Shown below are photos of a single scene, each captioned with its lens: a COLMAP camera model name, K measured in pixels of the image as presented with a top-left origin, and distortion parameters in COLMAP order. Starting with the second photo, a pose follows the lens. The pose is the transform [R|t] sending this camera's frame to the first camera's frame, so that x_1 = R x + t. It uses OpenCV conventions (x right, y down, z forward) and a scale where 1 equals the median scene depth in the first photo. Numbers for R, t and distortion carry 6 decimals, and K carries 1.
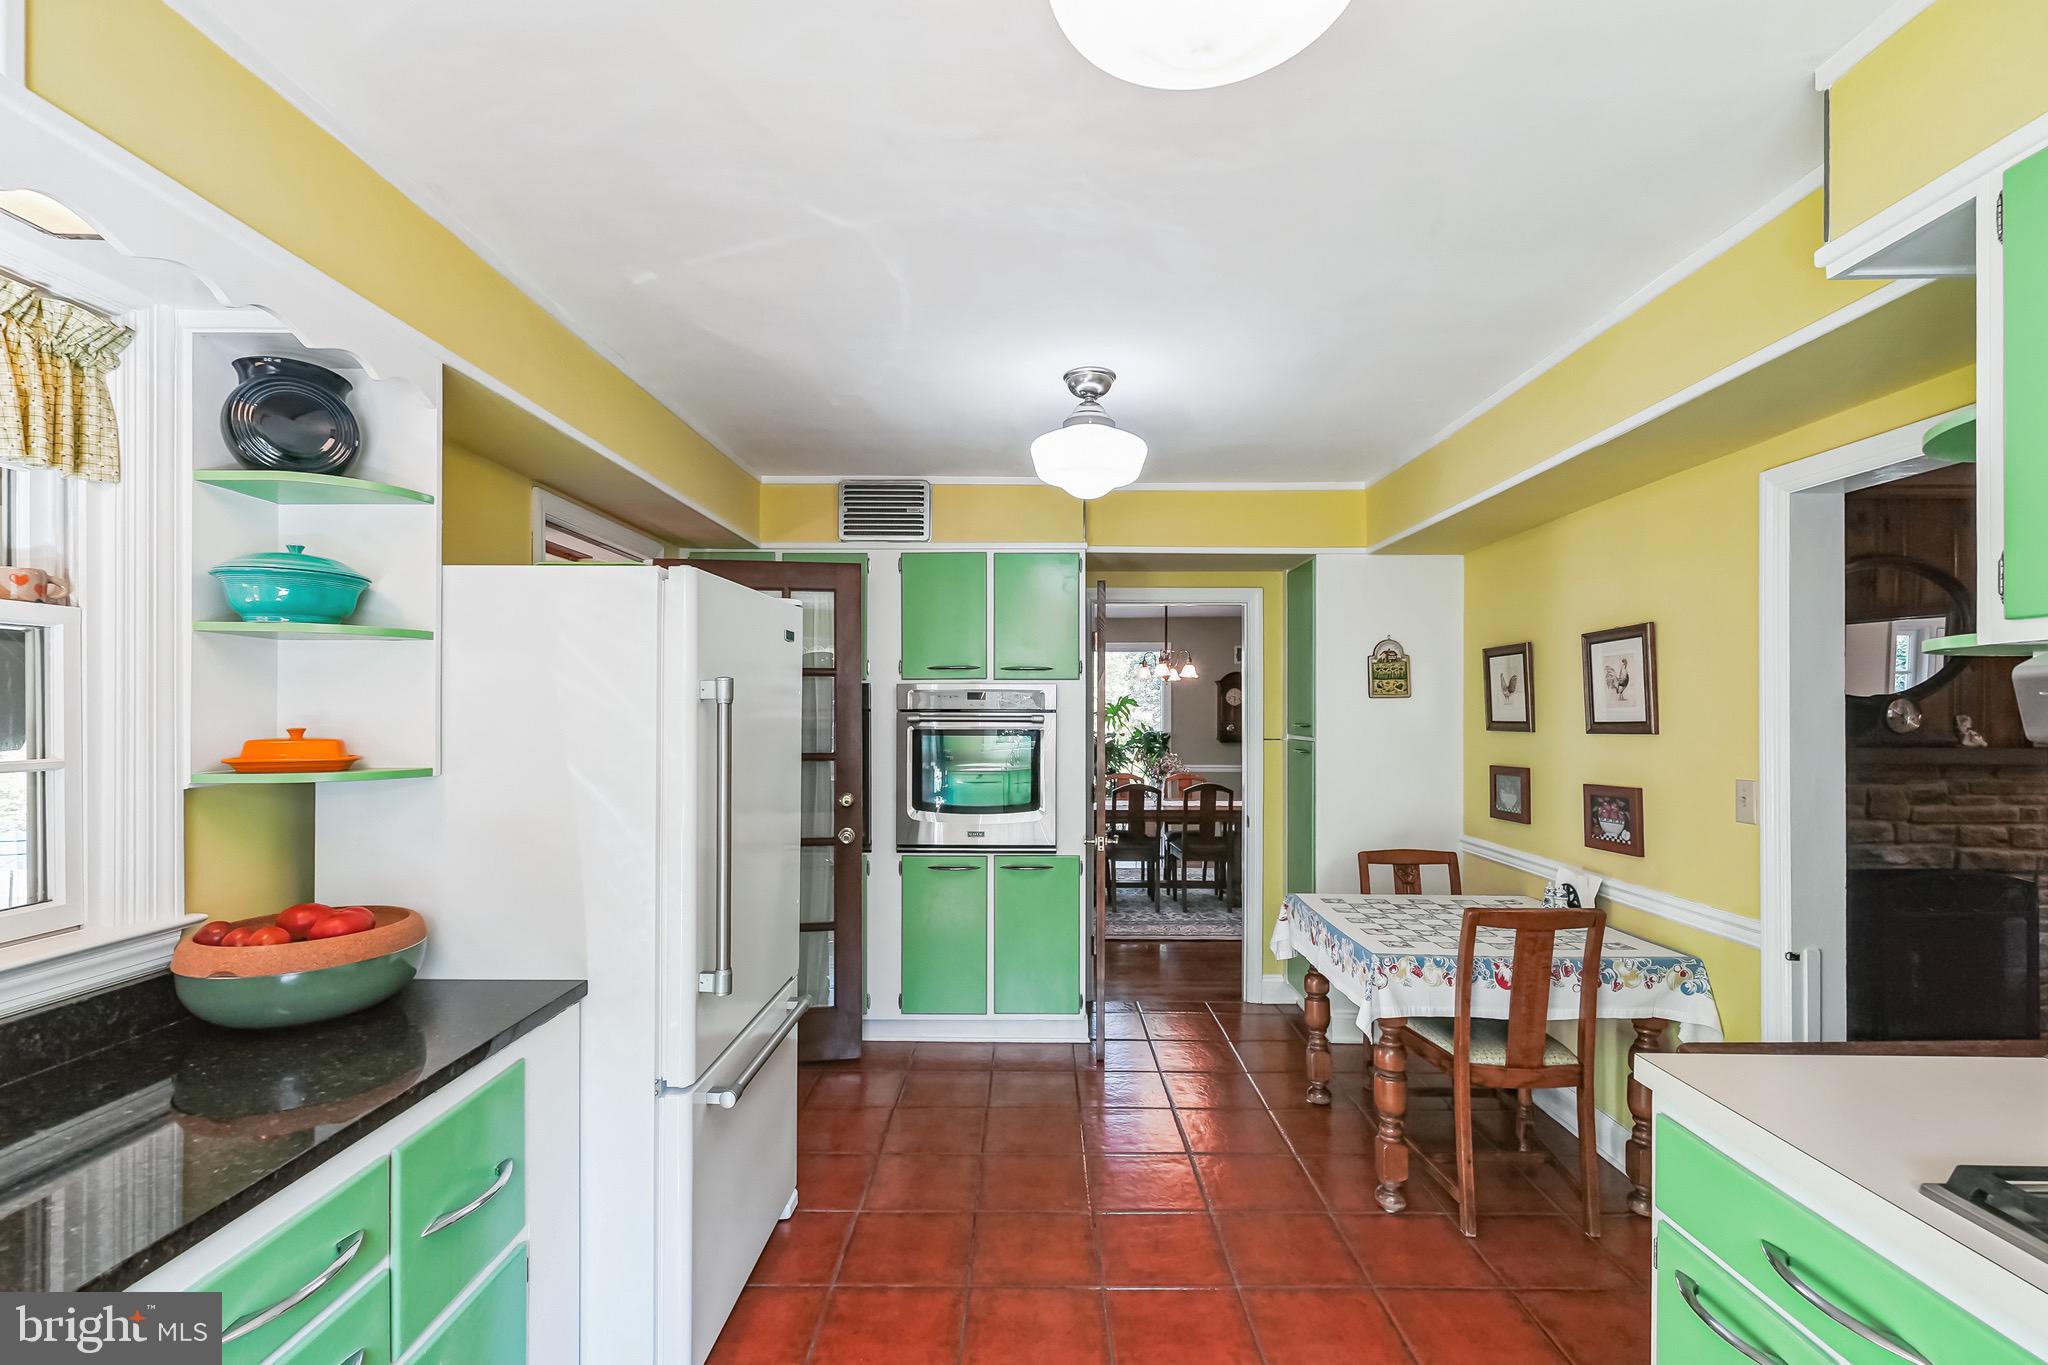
lens RADIAL K [[901.1, 0, 1025.7], [0, 901.1, 700.1], [0, 0, 1]] dist [0.001994, -0.000300]
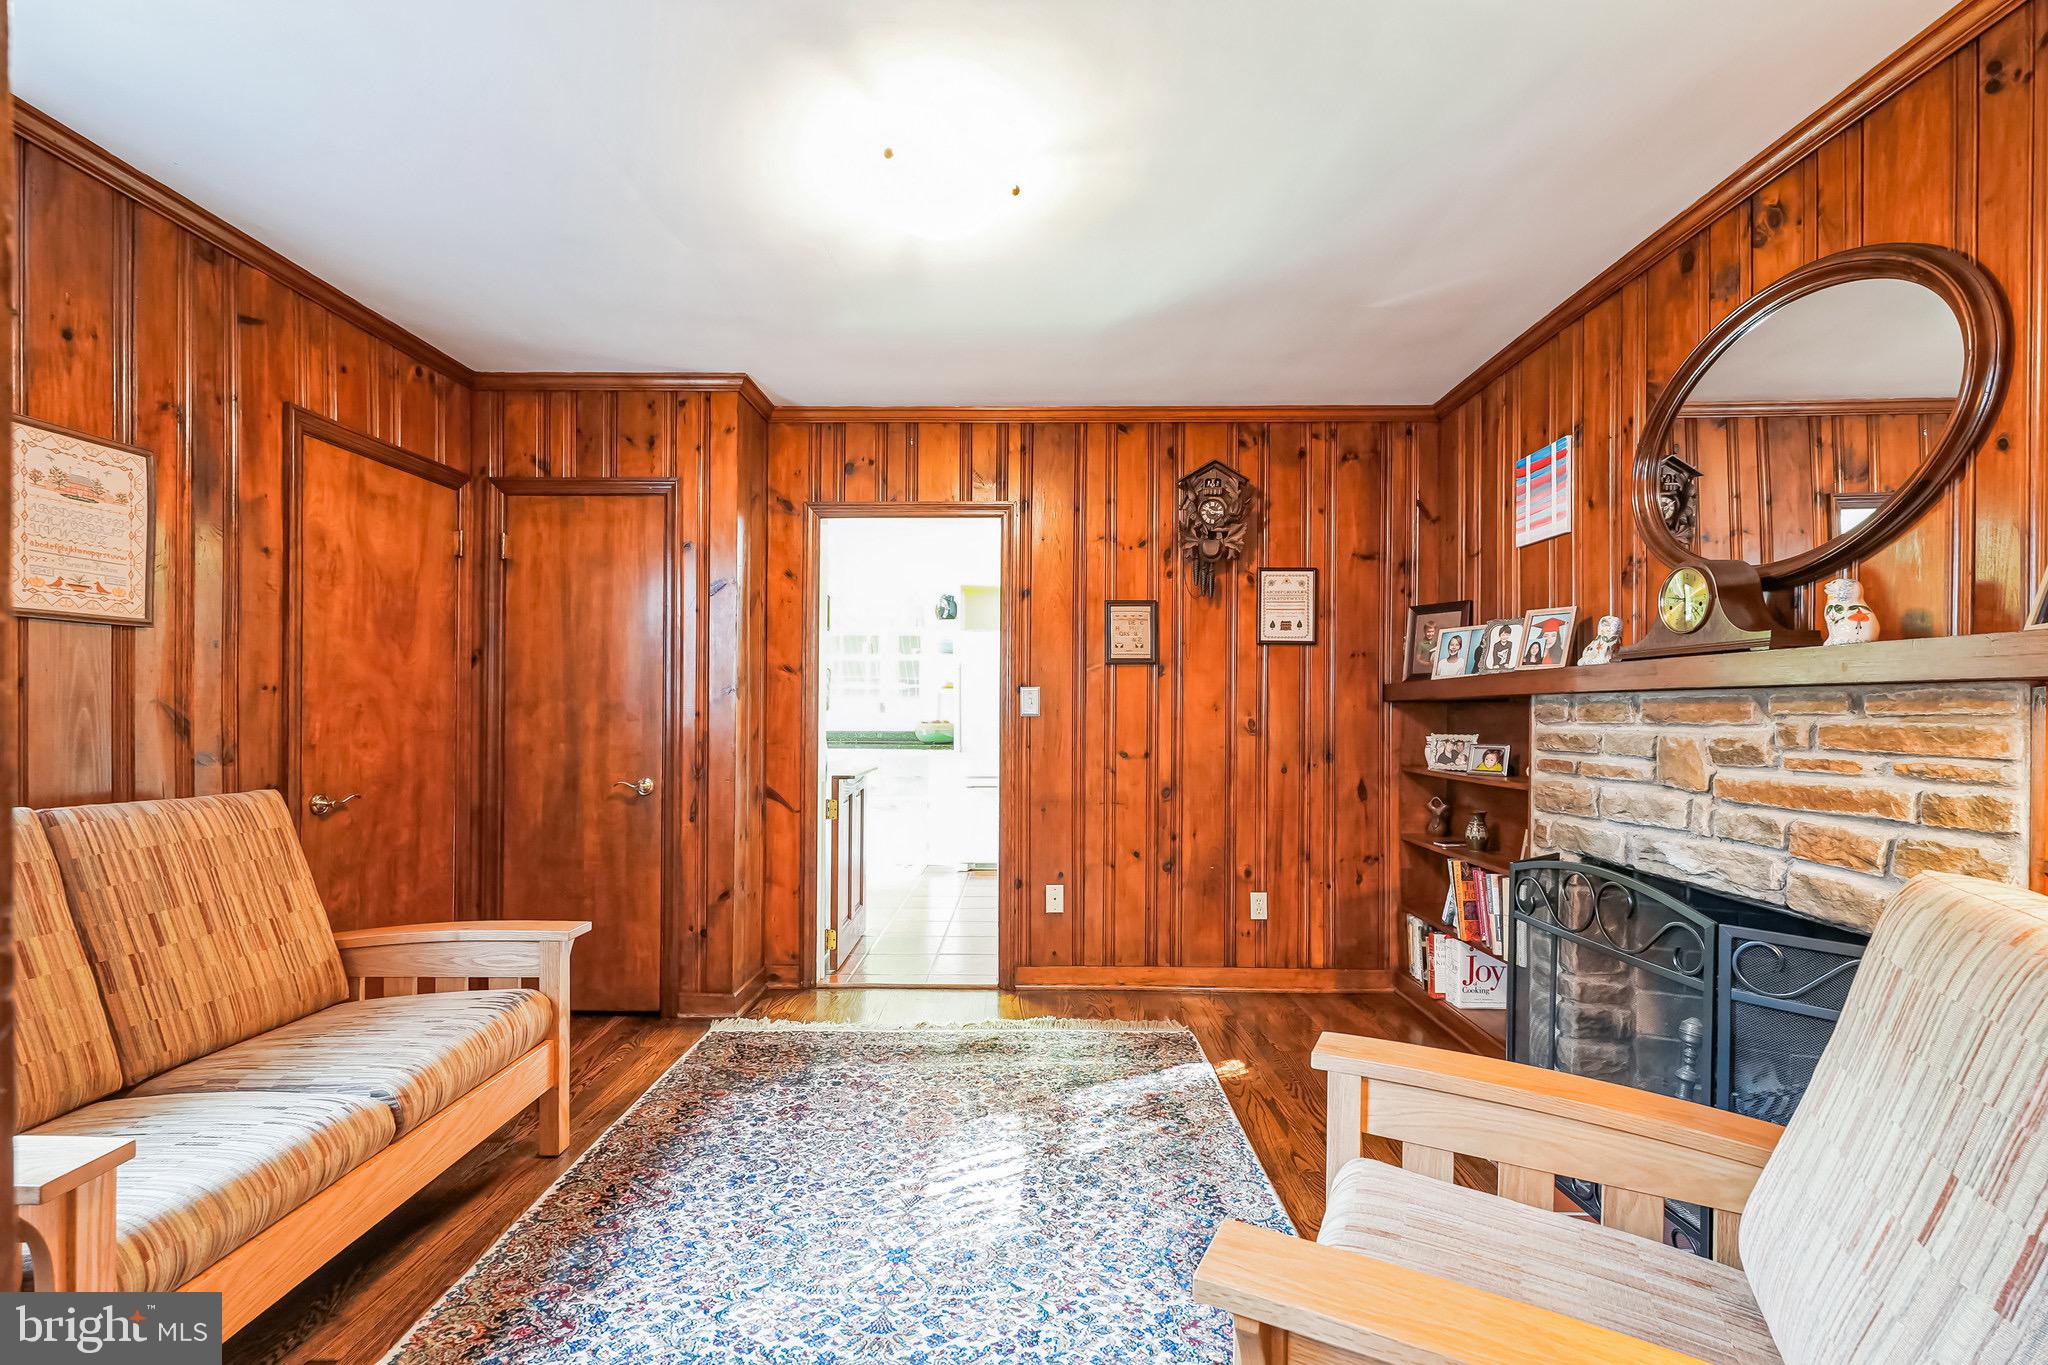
lens RADIAL K [[901.1, 0, 1026.5], [0, 901.1, 711.6], [0, 0, 1]] dist [0.001994, -0.000300]
pose [[0.002138, -0.002044, -0.999996, 1.509190], [-0.003208, 0.999993, -0.002051, 0.086520], [0.999993, 0.003213, 0.002131, 0.596862]]
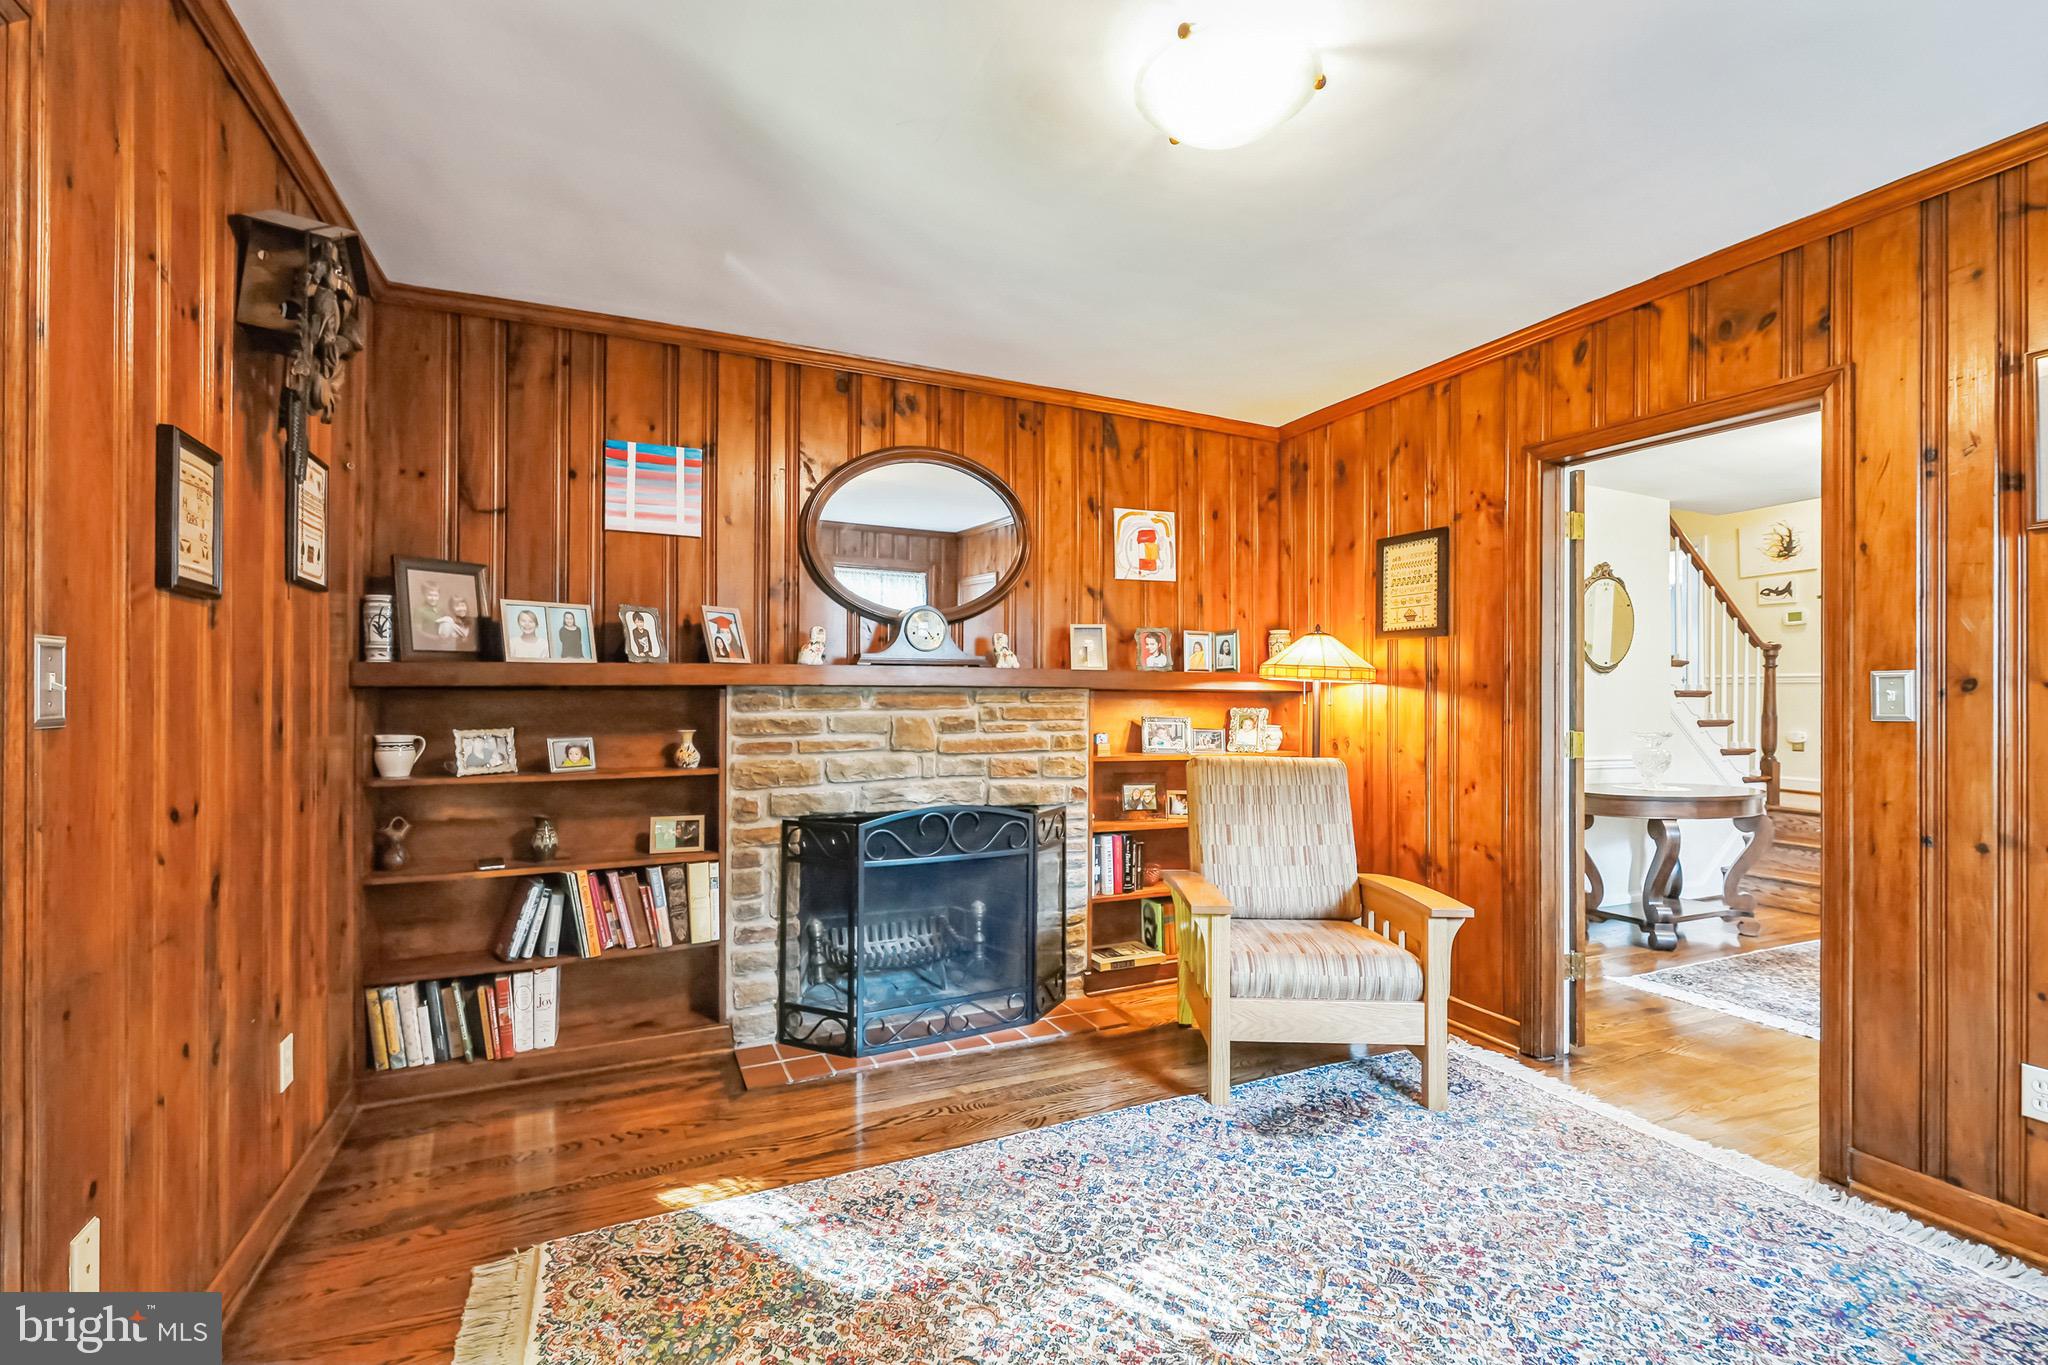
lens RADIAL K [[901.1, 0, 1027.7], [0, 901.1, 689.5], [0, 0, 1]] dist [0.001994, -0.000300]
pose [[0.905996, 0.001421, 0.423284, 0.692200], [0.000760, 0.999987, -0.004984, 0.077962], [-0.423286, 0.004838, 0.905983, 0.179518]]
